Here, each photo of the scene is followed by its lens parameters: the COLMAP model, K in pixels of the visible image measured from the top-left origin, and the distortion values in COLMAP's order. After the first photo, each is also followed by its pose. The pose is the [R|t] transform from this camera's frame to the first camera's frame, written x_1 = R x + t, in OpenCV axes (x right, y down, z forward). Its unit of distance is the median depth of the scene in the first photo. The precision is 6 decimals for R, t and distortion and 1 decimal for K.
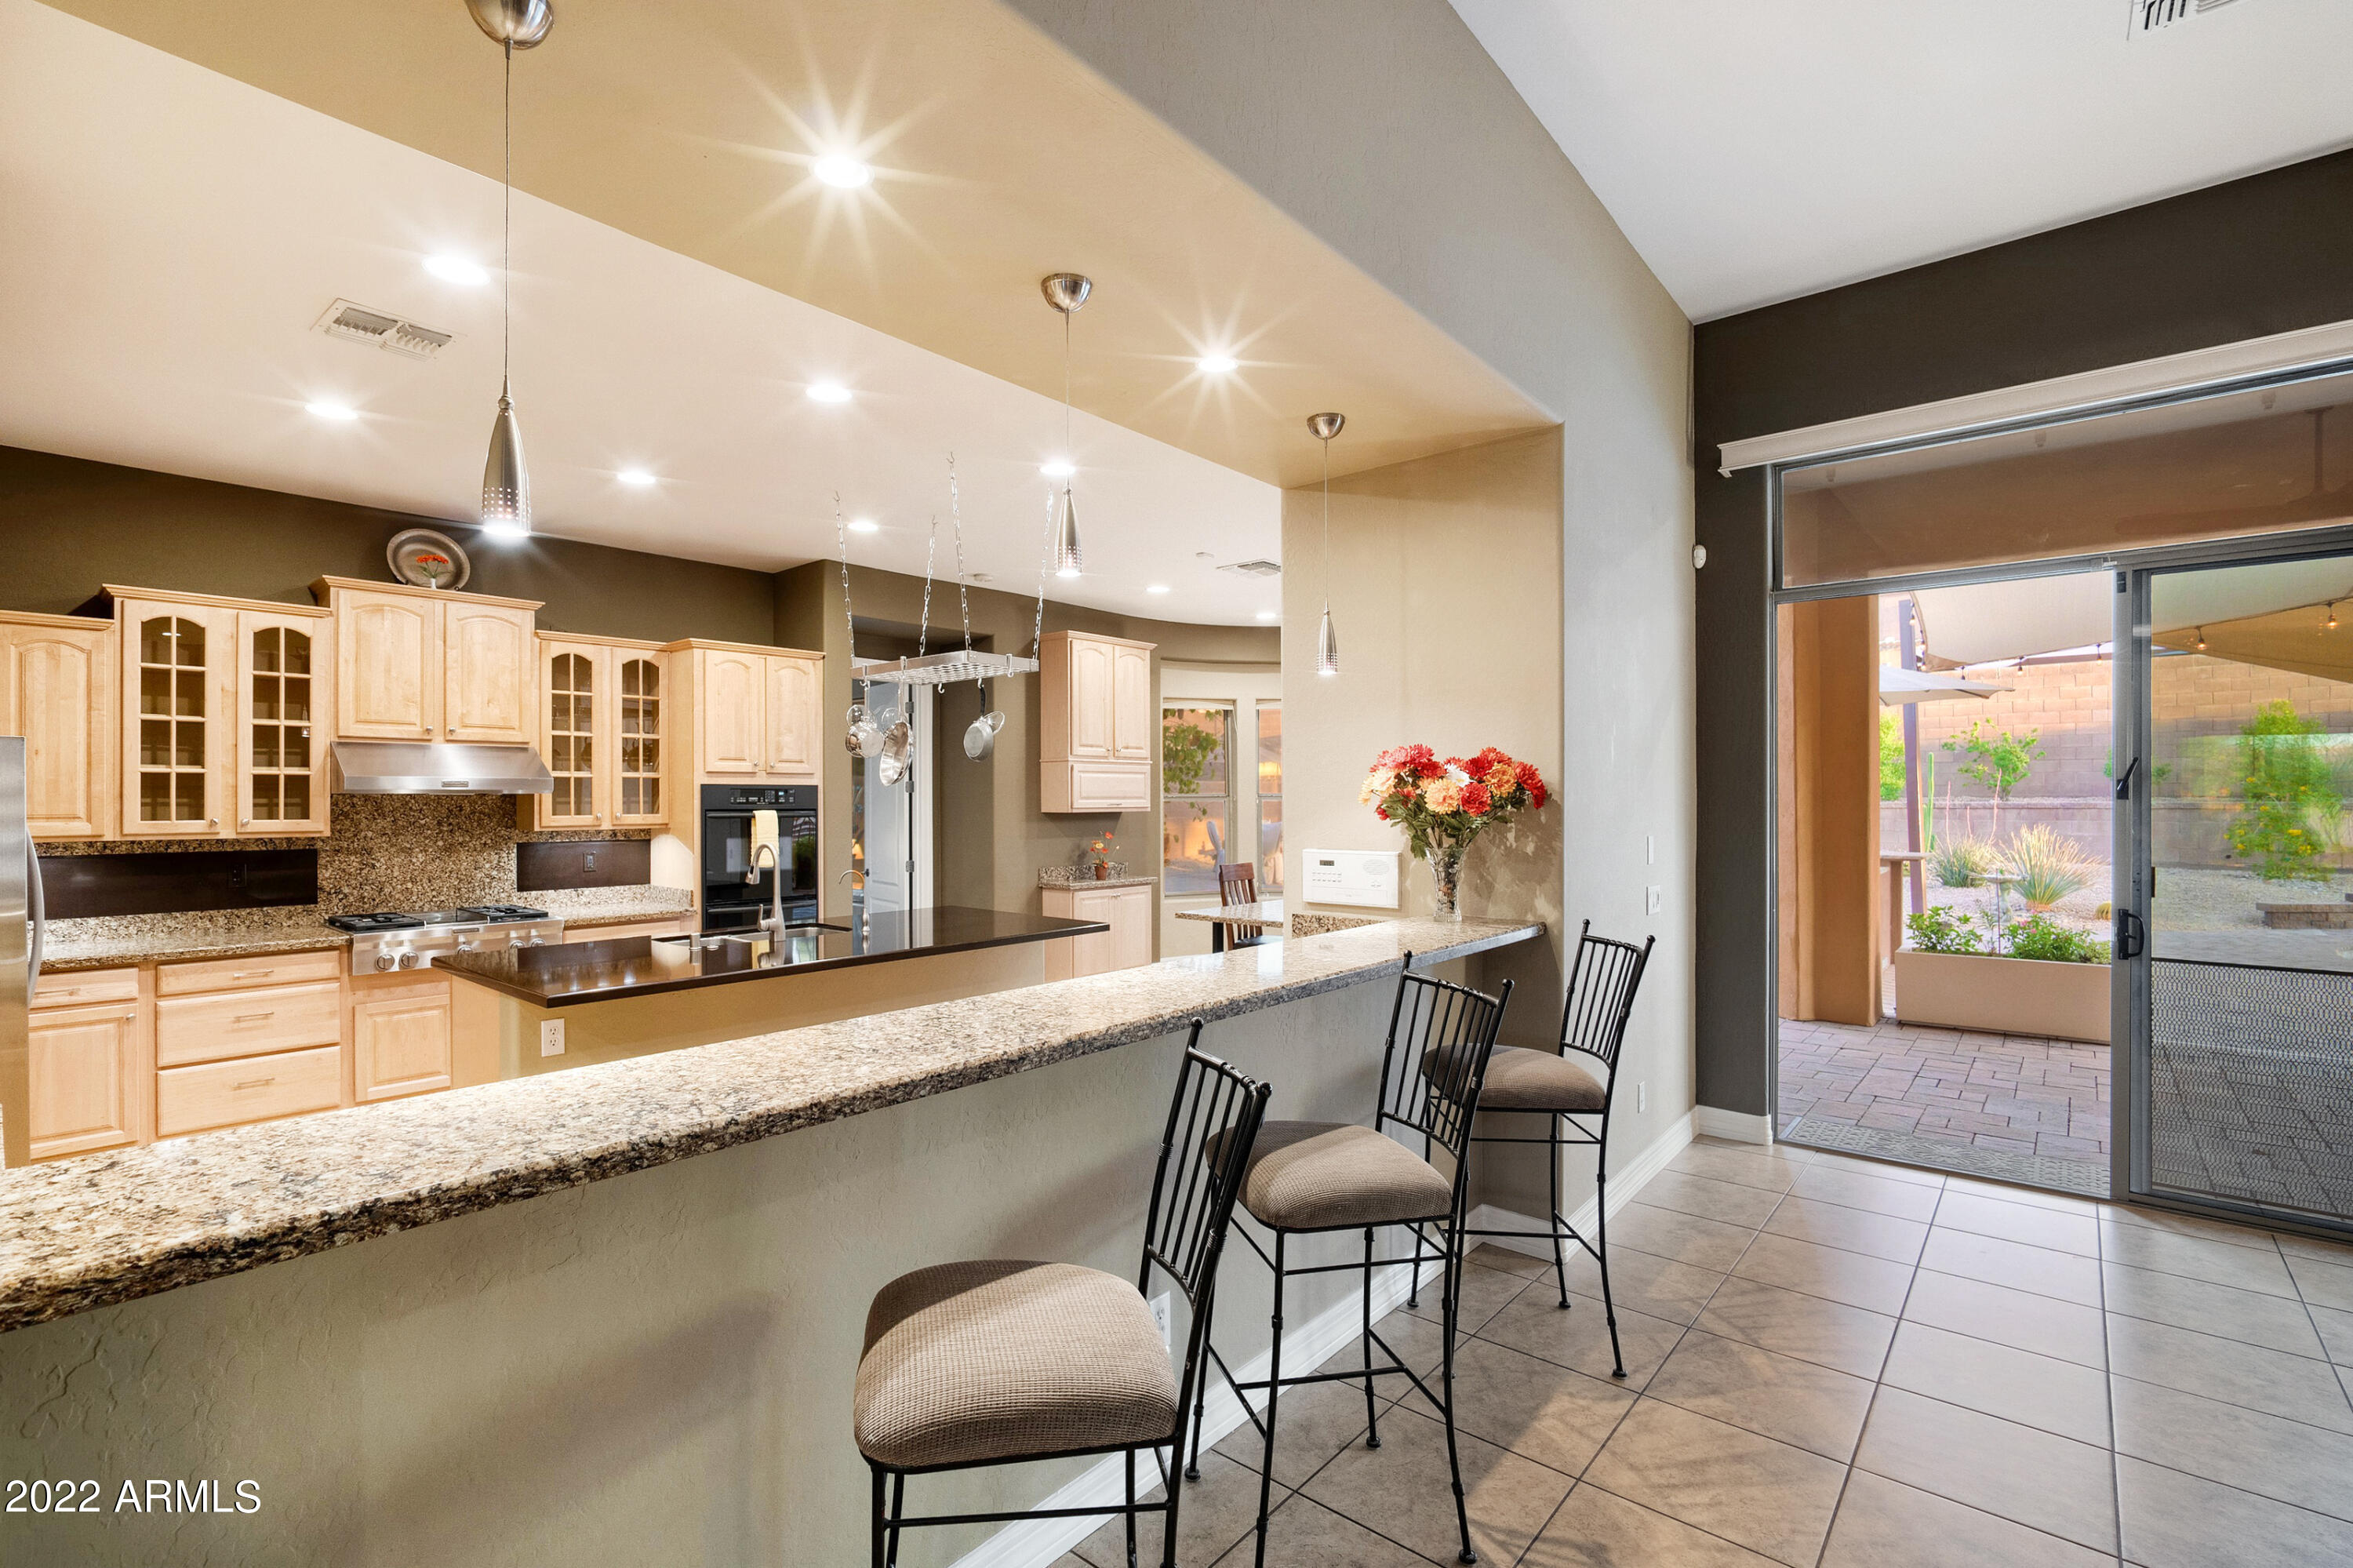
lens RADIAL K [[1074.8, 0, 1125.1], [0, 1074.8, 799.0], [0, 0, 1]] dist [-0.004833, 0.000174]
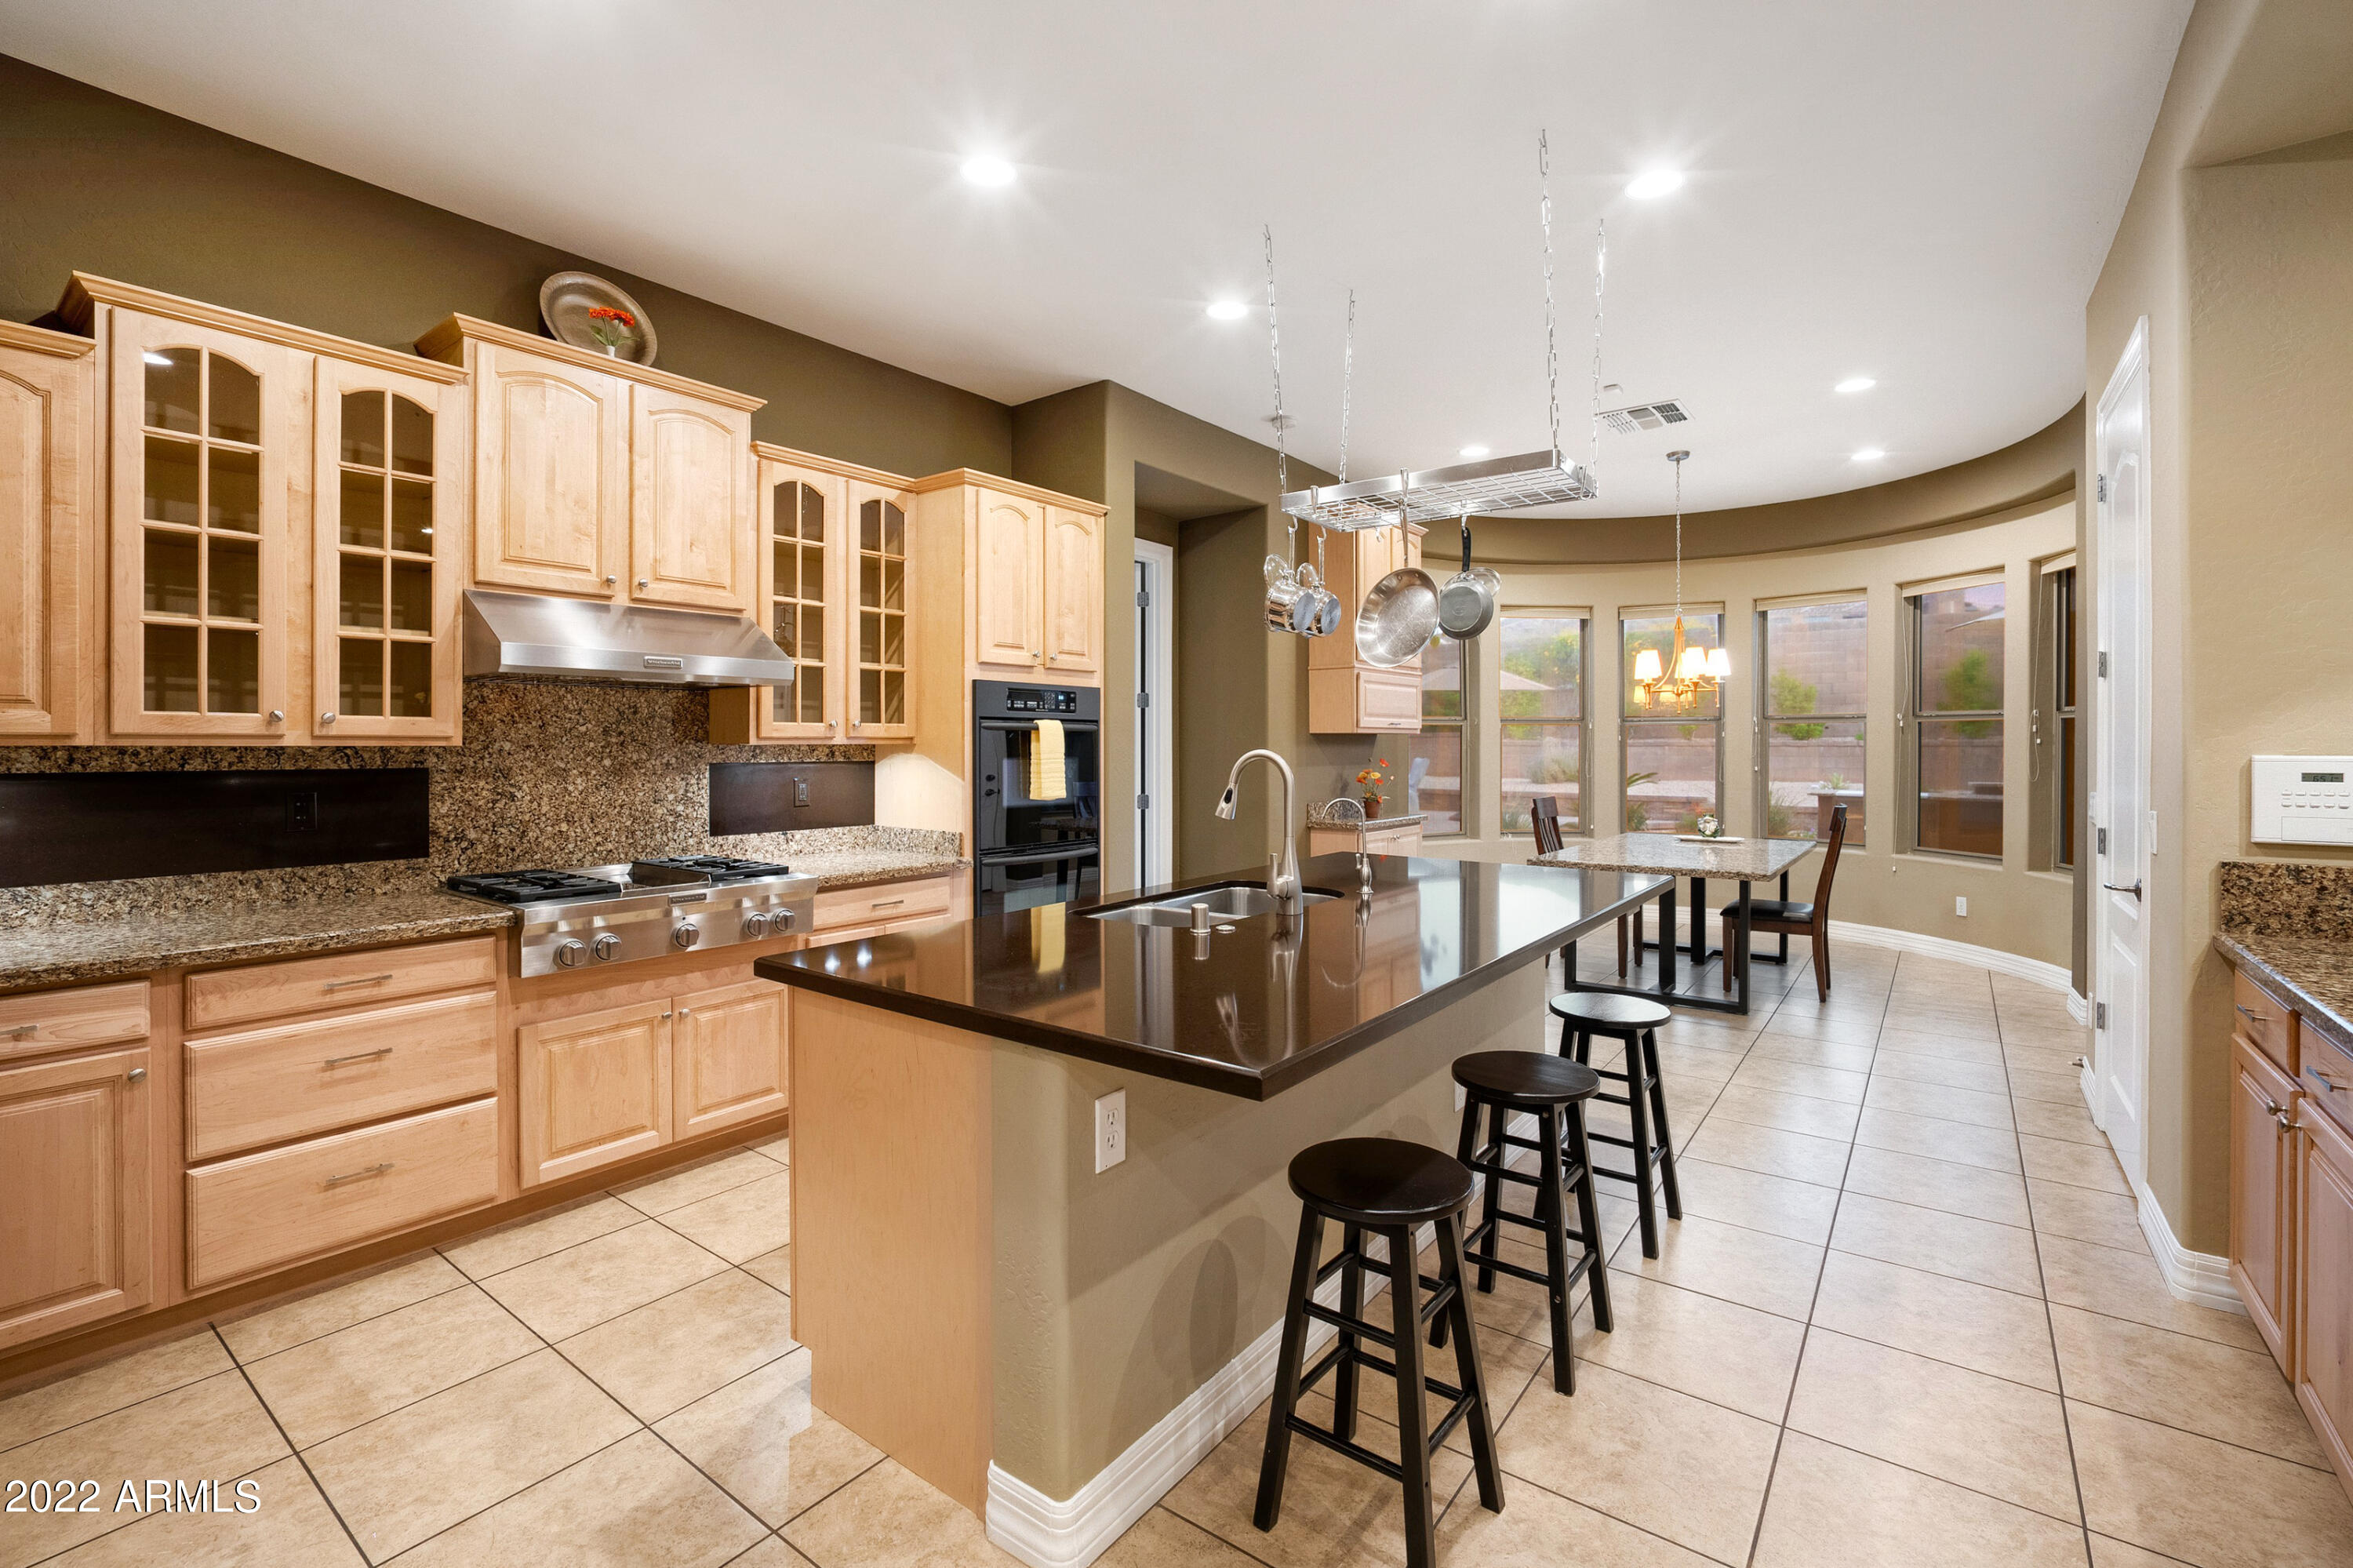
lens RADIAL K [[1037.9, 0, 1164.6], [0, 1037.9, 748.1], [0, 0, 1]] dist [-0.014040, 0.002068]
pose [[0.995958, 0.001232, 0.089817, -0.382802], [-0.001474, 0.999995, 0.002622, 0.032621], [-0.089814, -0.002743, 0.995955, 0.367728]]
